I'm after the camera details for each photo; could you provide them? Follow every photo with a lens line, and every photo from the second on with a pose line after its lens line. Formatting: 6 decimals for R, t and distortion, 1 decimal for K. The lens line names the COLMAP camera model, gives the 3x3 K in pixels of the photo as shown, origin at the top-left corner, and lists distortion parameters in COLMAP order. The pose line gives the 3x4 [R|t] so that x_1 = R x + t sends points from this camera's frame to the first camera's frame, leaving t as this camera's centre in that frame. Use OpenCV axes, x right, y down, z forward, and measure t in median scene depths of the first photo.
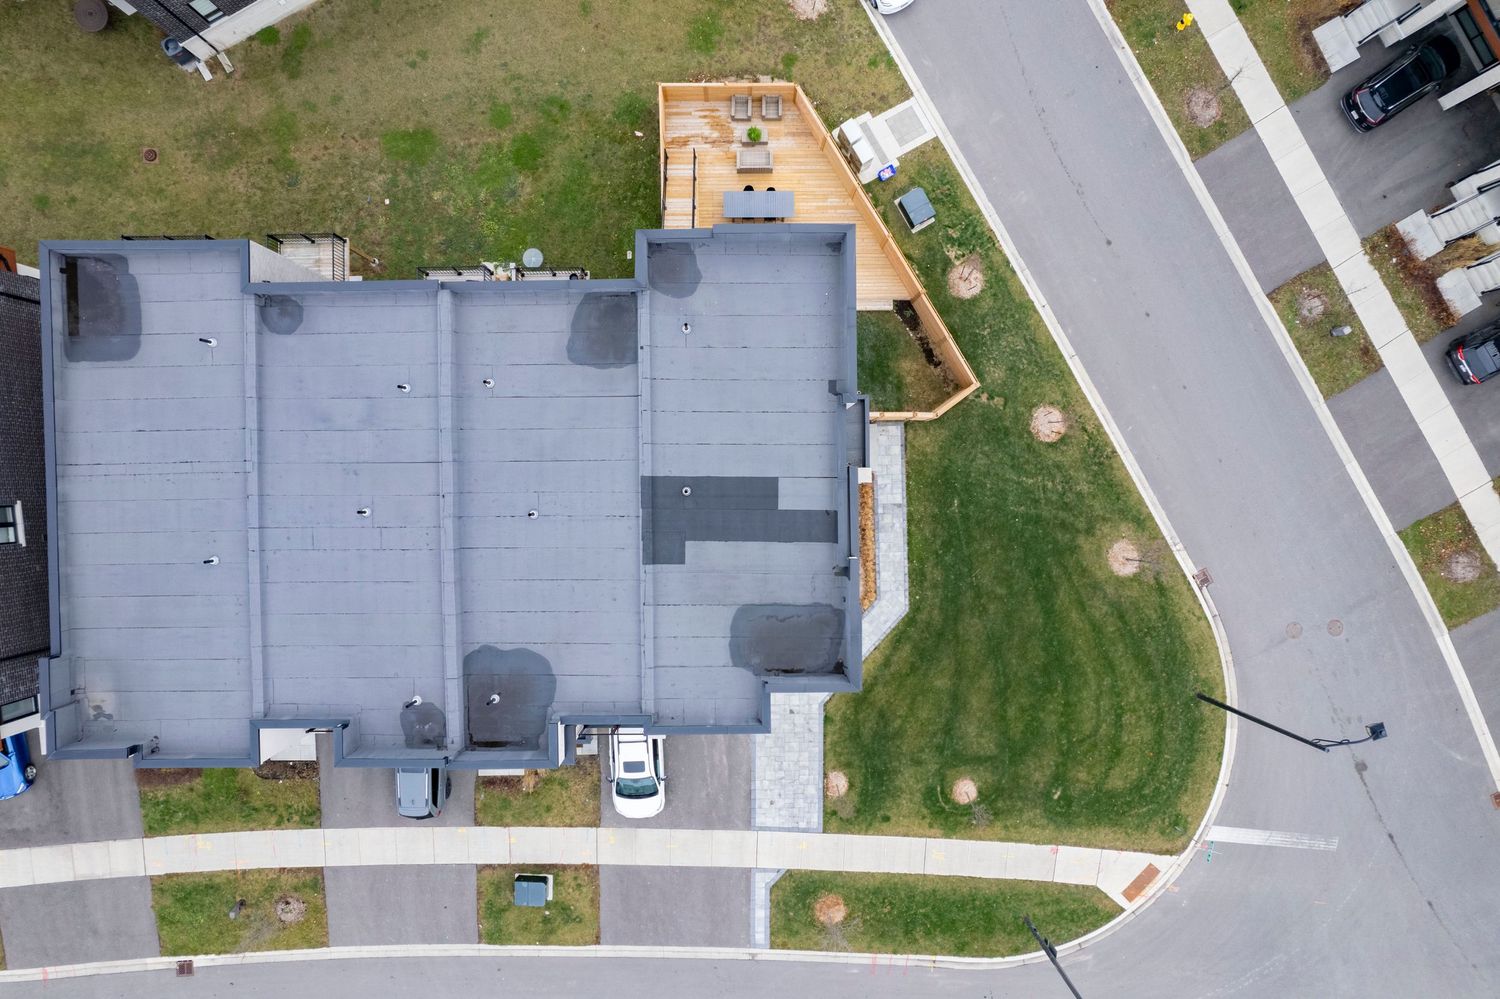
lens RADIAL K [[961.1, 0, 750.0], [0, 961.1, 499.5], [0, 0, 1]] dist [-0.082928, 0.073062]
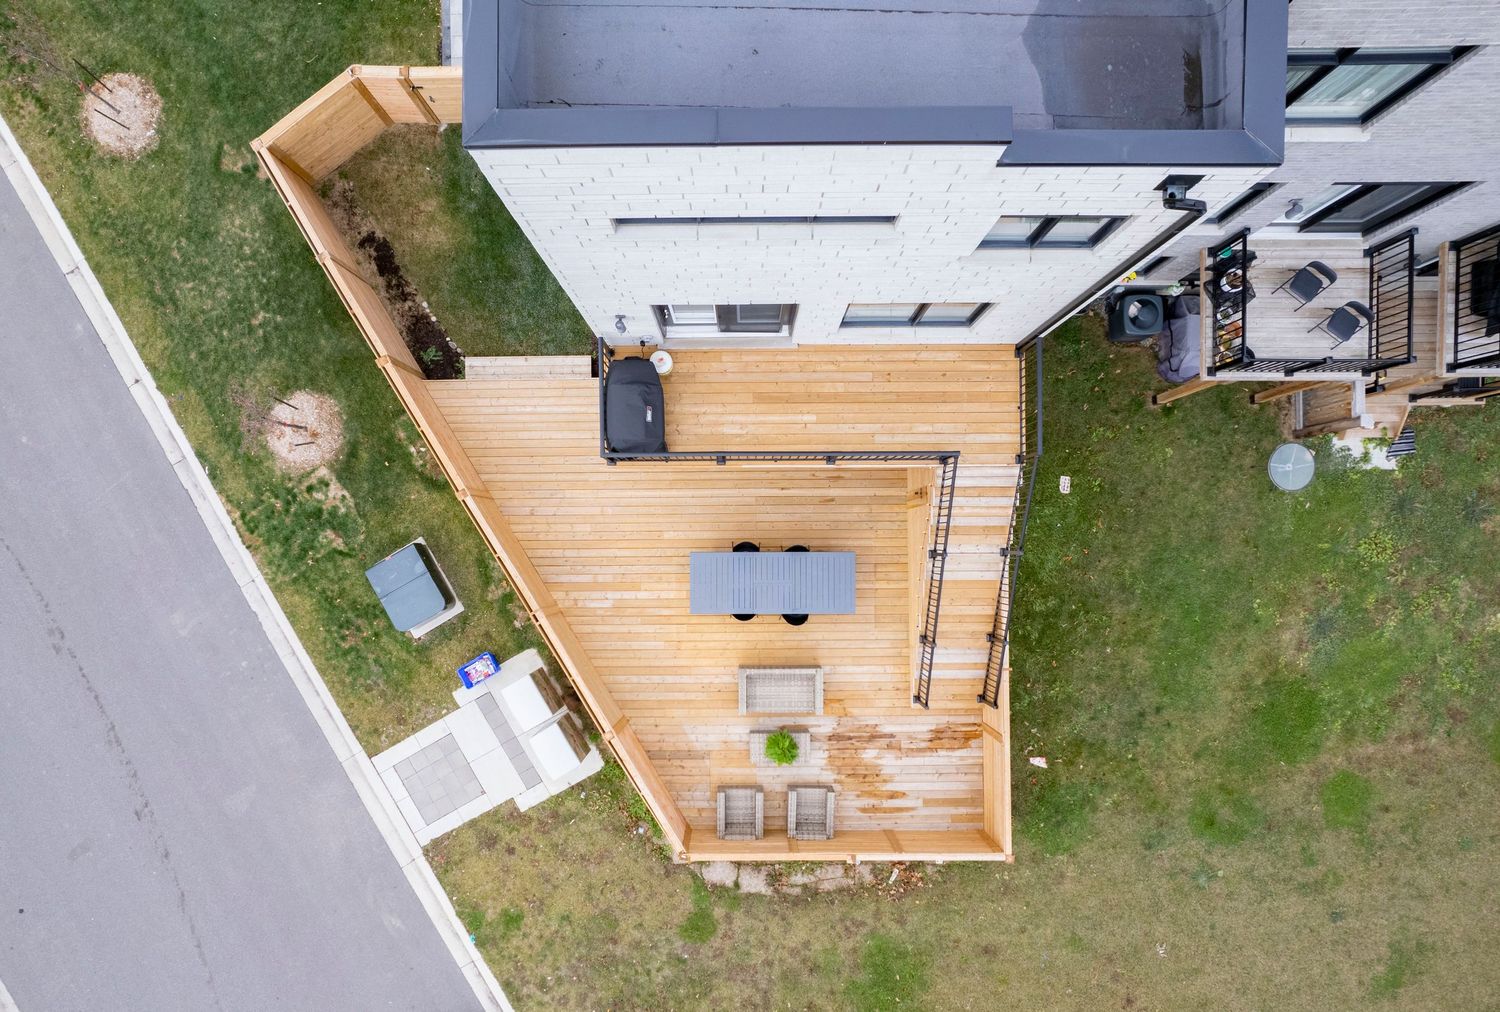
lens RADIAL K [[1099.2, 0, 742.3], [0, 1099.2, 565.2], [0, 0, 1]] dist [-0.075481, 0.068599]
pose [[-0.999994, -0.003415, -0.000566, 0.021816], [0.003436, -0.999130, -0.041562, -0.268817], [-0.000423, -0.041564, 0.999136, 0.487840]]
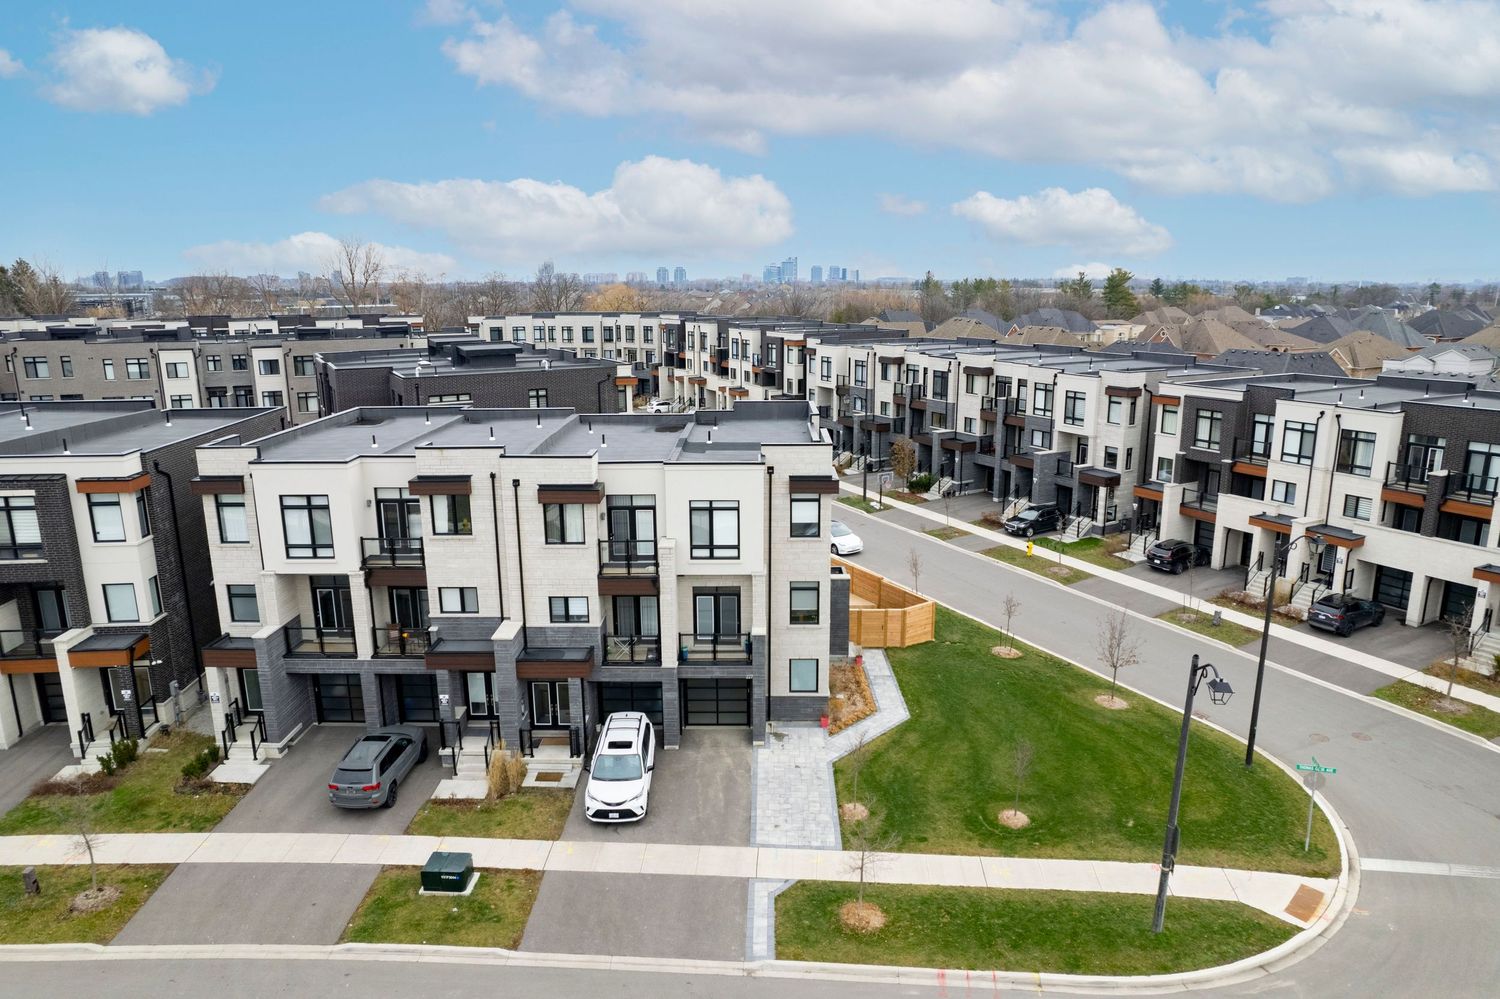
lens RADIAL K [[961.1, 0, 750.0], [0, 961.1, 499.5], [0, 0, 1]] dist [-0.082928, 0.073062]
pose [[0.999681, -0.010306, -0.023044, 0.022117], [-0.020511, 0.200526, -0.979474, 1.057981], [0.014715, 0.979634, 0.200250, 0.570460]]
